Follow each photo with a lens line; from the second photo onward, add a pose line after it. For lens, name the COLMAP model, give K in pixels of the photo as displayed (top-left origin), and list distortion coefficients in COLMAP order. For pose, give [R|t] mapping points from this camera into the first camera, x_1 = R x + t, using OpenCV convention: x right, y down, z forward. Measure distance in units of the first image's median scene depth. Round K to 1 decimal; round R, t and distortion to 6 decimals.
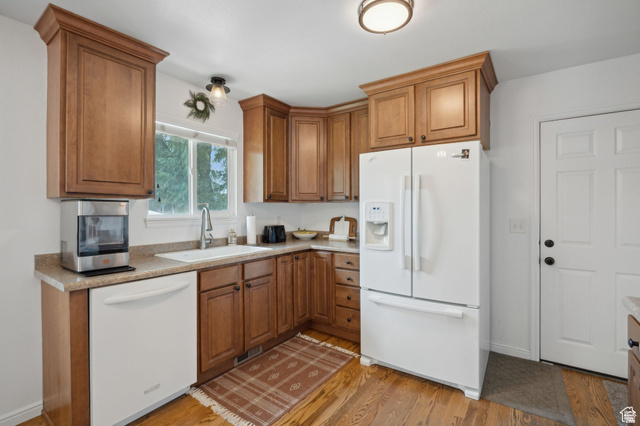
lens RADIAL K [[294.4, 0, 320.7], [0, 294.4, 208.9], [0, 0, 1]] dist [-0.003980, -0.000045]
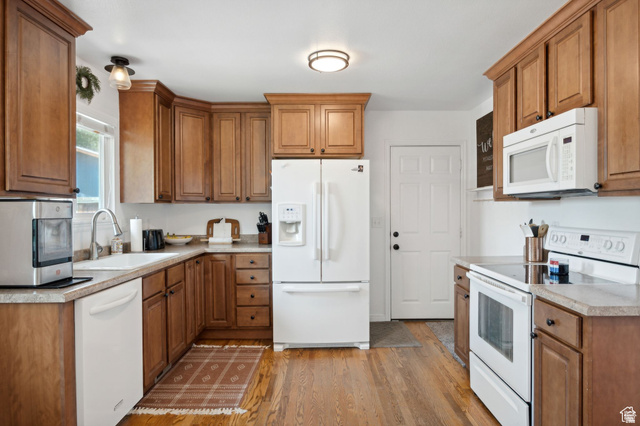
lens RADIAL K [[374.4, 0, 320.0], [0, 374.4, 213.0], [0, 0, 1]] dist [-0.000357, 0.000683]
pose [[0.816528, -0.007709, 0.577254, -0.527386], [0.003732, 0.999960, 0.008074, 0.000492], [-0.577293, -0.004438, 0.816525, -0.235076]]
